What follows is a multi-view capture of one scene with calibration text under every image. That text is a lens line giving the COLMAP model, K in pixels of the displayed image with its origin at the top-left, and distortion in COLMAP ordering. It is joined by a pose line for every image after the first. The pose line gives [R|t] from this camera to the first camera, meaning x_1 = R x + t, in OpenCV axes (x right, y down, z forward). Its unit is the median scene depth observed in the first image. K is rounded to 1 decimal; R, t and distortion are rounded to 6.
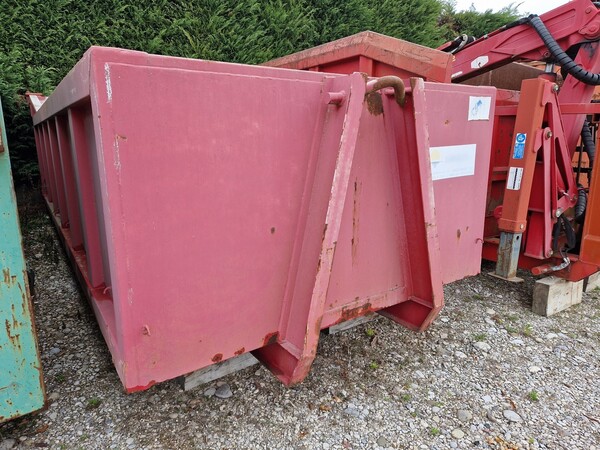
lens RADIAL K [[415.6, 0, 300.2], [0, 415.6, 216.3], [0, 0, 1]] dist [0.082357, -0.070759]
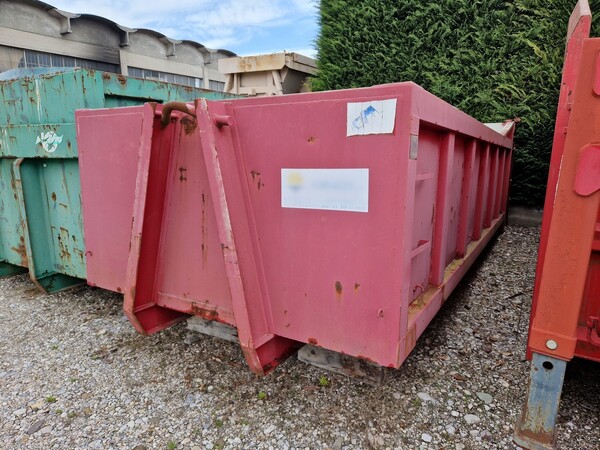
lens RADIAL K [[415.6, 0, 300.2], [0, 415.6, 216.3], [0, 0, 1]] dist [0.082357, -0.070759]
pose [[0.392347, 0.140413, -0.909037, 0.460846], [-0.190837, 0.979202, 0.068884, -0.054847], [0.899803, 0.146452, 0.410983, 0.284949]]
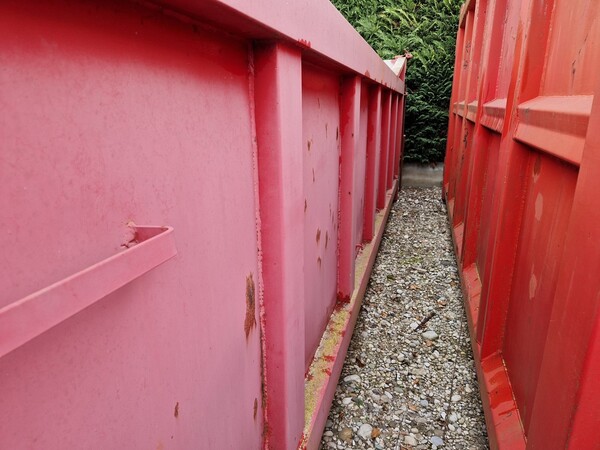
lens RADIAL K [[415.6, 0, 300.2], [0, 415.6, 216.3], [0, 0, 1]] dist [0.082357, -0.070759]
pose [[0.608381, 0.197657, -0.768638, 0.250060], [-0.137667, 0.980091, 0.143068, -0.101334], [0.781614, 0.018776, 0.623480, 0.494266]]
